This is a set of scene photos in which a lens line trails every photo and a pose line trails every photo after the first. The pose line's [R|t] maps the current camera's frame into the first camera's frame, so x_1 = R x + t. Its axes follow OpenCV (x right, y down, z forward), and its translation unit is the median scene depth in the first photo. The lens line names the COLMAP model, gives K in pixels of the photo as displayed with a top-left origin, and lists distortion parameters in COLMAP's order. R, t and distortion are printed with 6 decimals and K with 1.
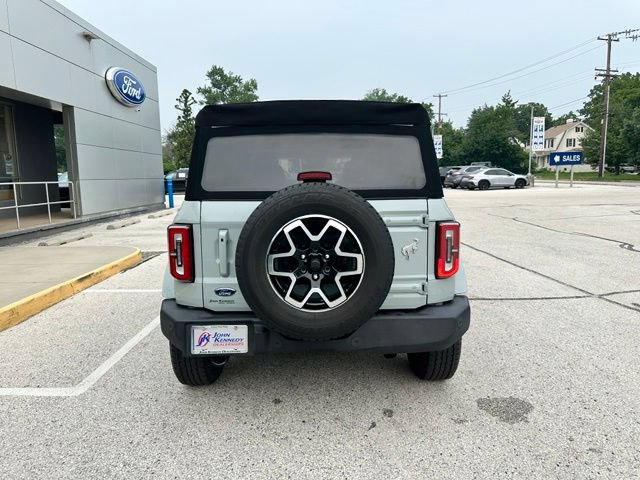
lens RADIAL K [[456.1, 0, 323.0], [0, 456.1, 232.8], [0, 0, 1]] dist [0.035922, -0.048294]
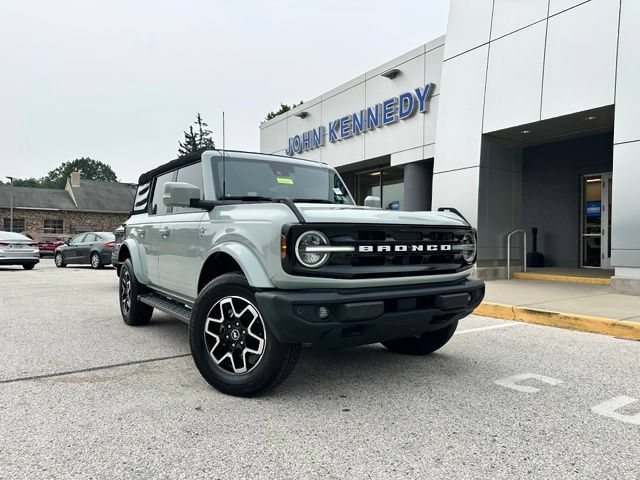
lens RADIAL K [[446.8, 0, 323.1], [0, 446.8, 247.3], [0, 0, 1]] dist [0.070688, -0.090537]
pose [[-0.835858, 0.018138, -0.548645, 0.457965], [-0.059050, 0.990684, 0.122714, -0.163117], [0.545760, 0.134969, -0.827000, 2.202855]]
